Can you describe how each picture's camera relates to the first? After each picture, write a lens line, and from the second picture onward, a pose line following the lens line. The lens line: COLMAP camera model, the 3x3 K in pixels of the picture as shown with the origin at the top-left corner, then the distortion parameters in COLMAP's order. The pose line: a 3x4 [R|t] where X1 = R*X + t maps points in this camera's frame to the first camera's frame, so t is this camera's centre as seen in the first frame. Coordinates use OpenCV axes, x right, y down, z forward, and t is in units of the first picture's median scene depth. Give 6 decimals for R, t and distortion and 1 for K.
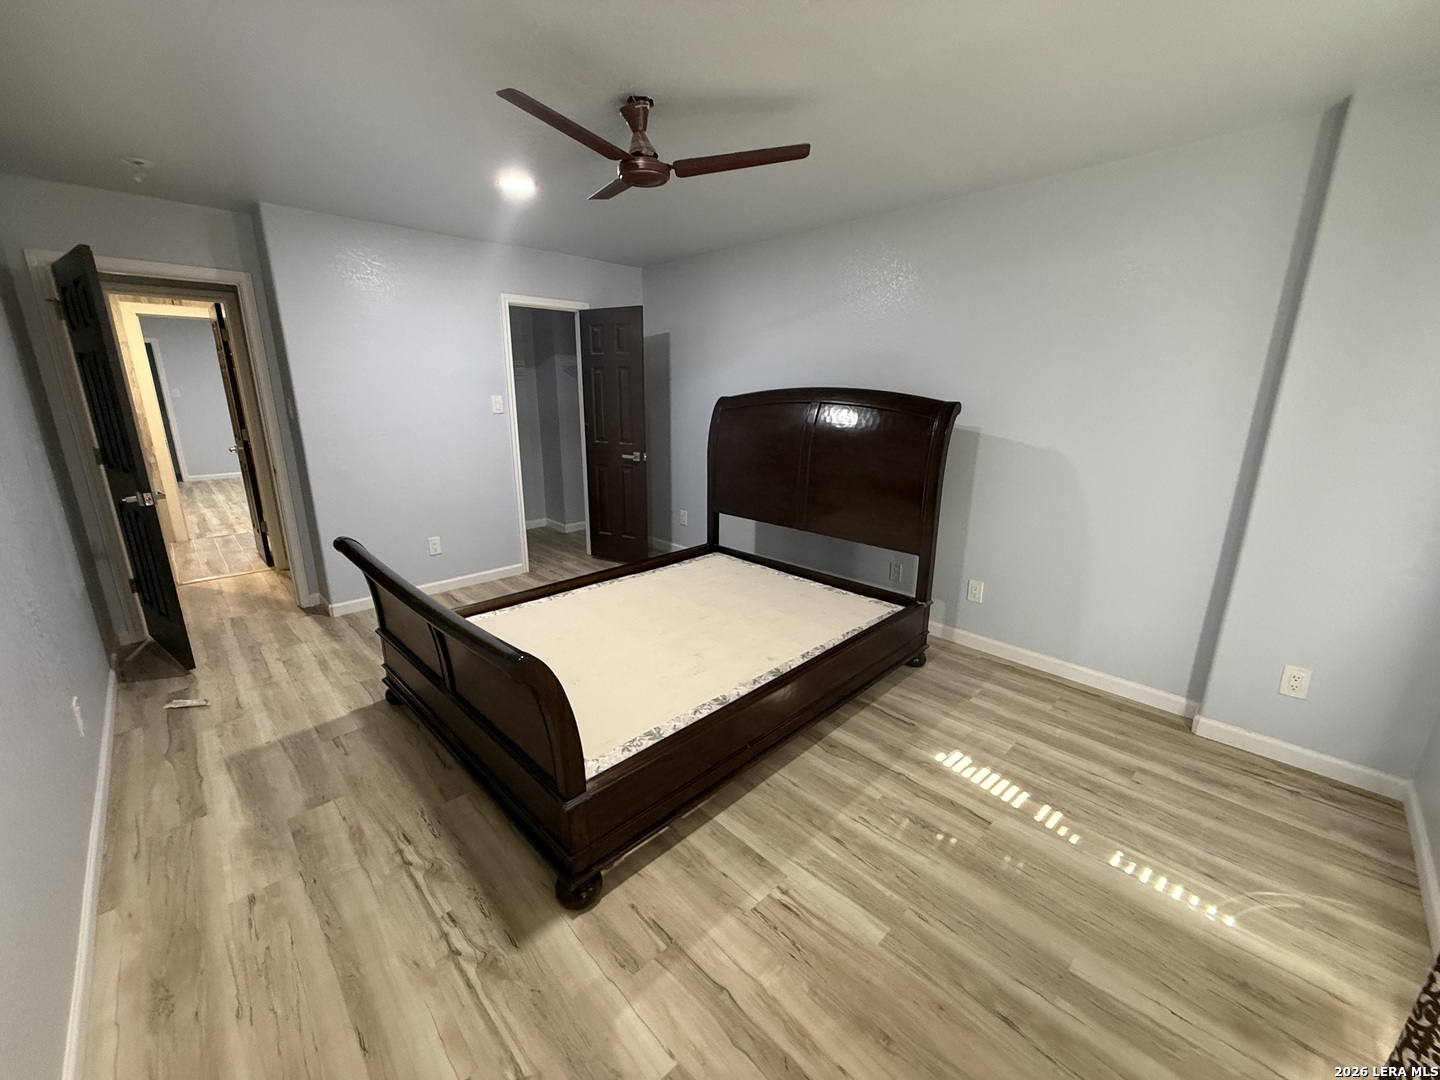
lens RADIAL K [[572.9, 0, 716.3], [0, 572.9, 538.1], [0, 0, 1]] dist [-0.000315, 0.000274]
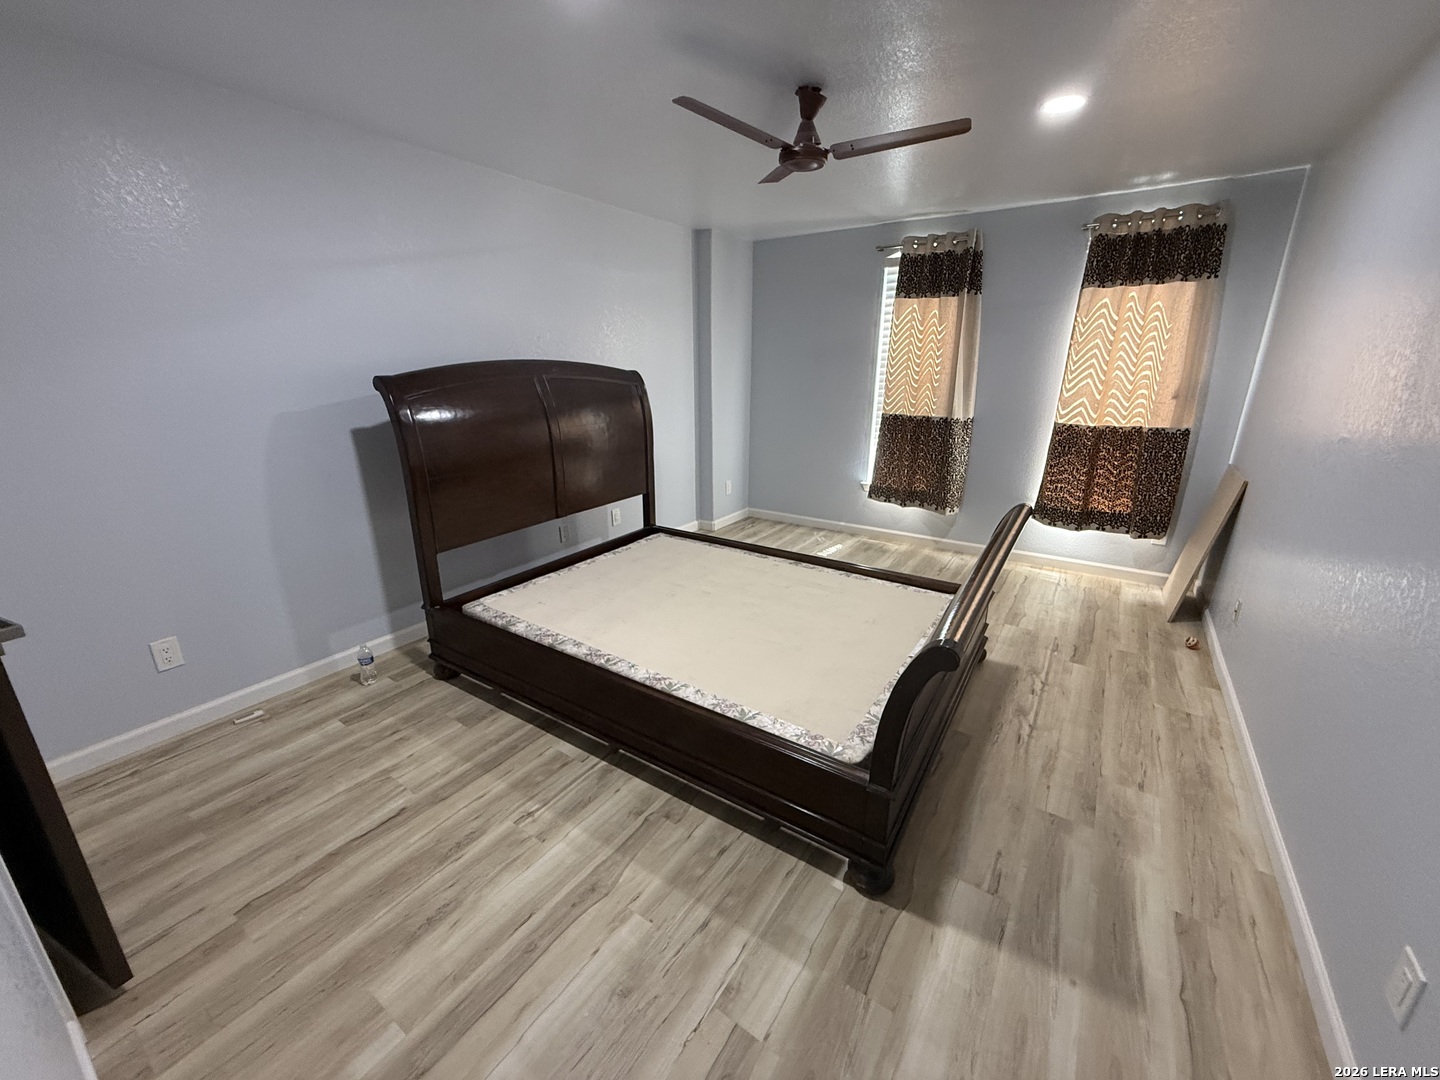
lens RADIAL K [[577.0, 0, 717.6], [0, 577.0, 533.9], [0, 0, 1]] dist [-0.001126, -0.000309]
pose [[-0.204916, -0.288485, 0.935300, -1.365634], [0.249934, 0.908476, 0.334970, -0.417039], [-0.946331, 0.302404, -0.114059, 1.544217]]
